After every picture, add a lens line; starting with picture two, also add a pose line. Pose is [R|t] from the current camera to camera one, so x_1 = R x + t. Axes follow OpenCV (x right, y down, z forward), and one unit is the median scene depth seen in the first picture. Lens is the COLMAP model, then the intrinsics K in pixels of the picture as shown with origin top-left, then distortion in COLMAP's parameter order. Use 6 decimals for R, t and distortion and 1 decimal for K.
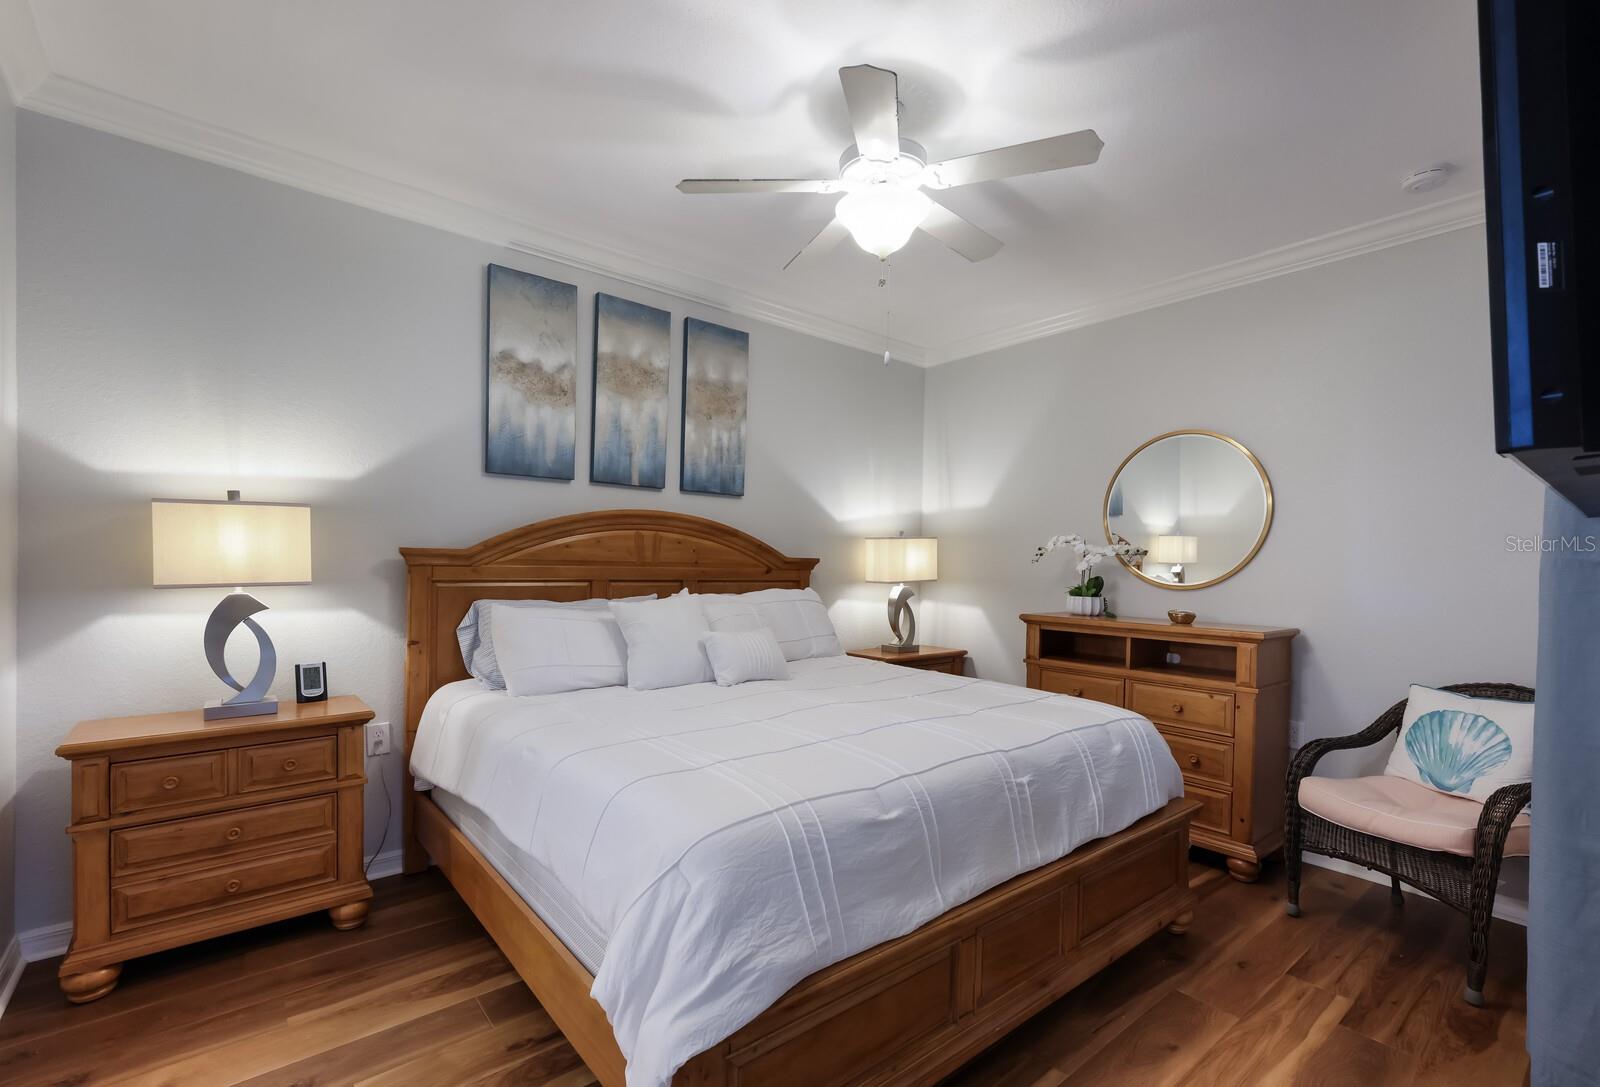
lens RADIAL K [[728.5, 0, 800.0], [0, 728.5, 543.5], [0, 0, 1]] dist [0.001511, 0.000270]
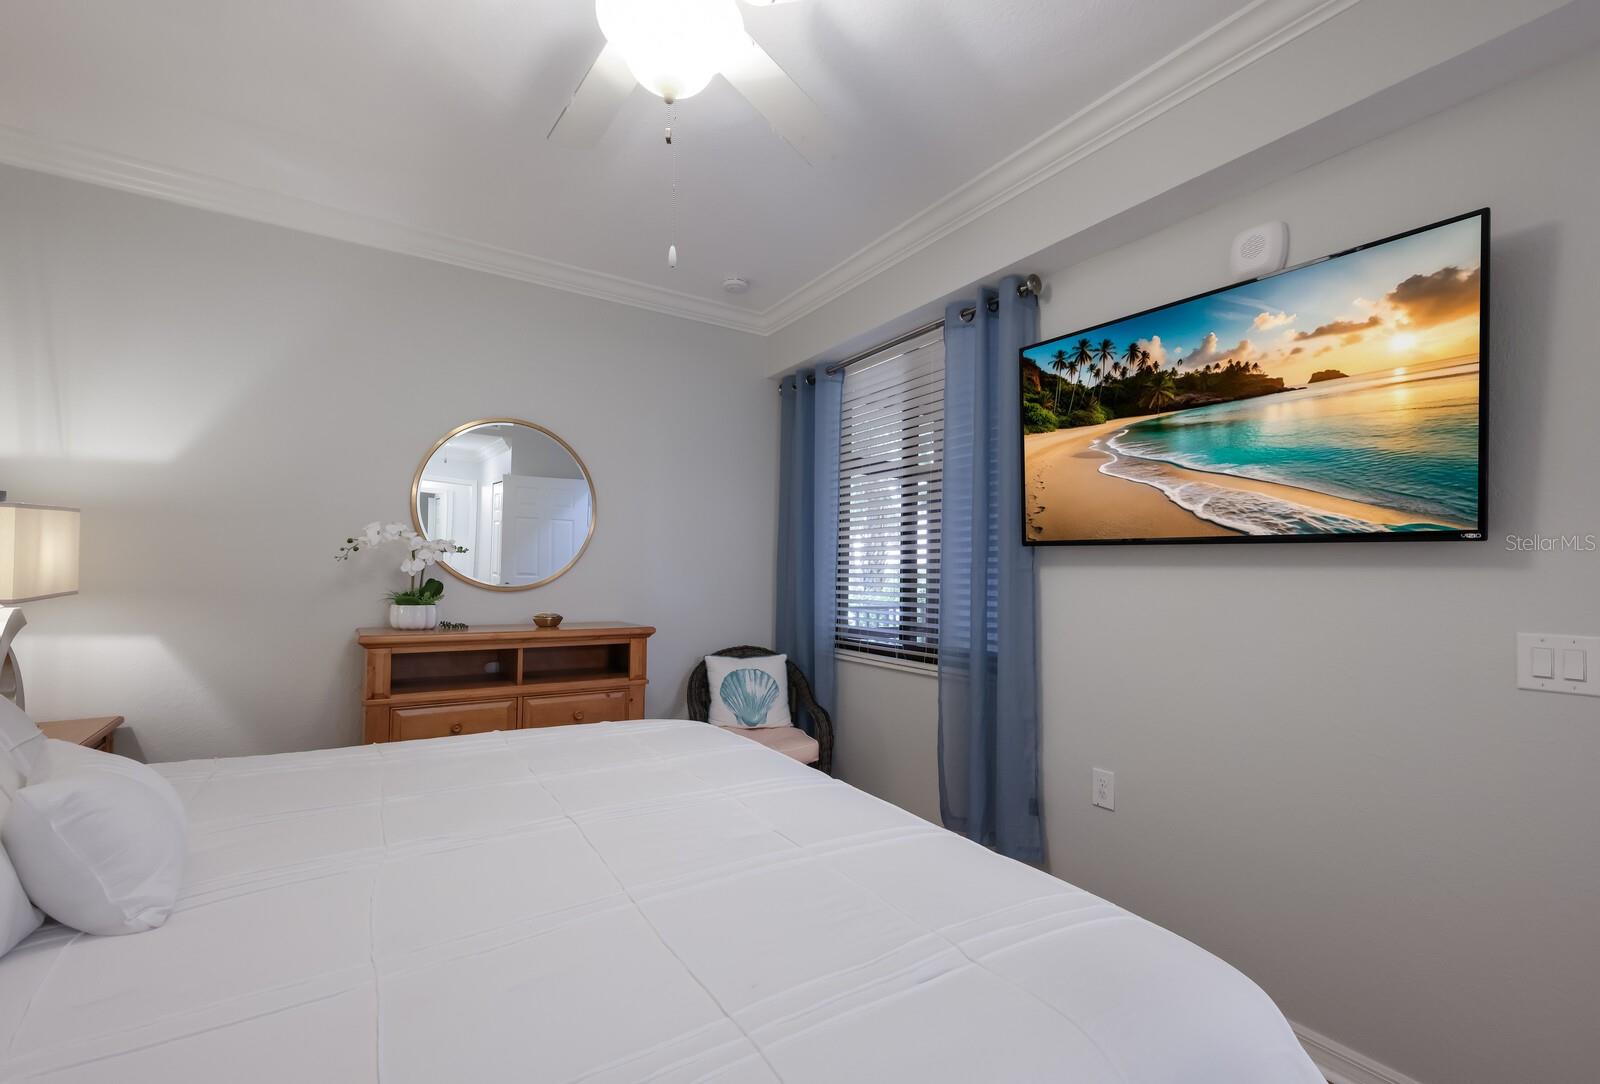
lens RADIAL K [[702.2, 0, 823.3], [0, 702.2, 546.3], [0, 0, 1]] dist [0.017157, 0.000036]
pose [[0.099828, 0.024129, 0.994712, -0.354933], [-0.040581, 0.998973, -0.020160, 0.009047], [-0.994177, -0.038354, 0.100704, 0.562173]]
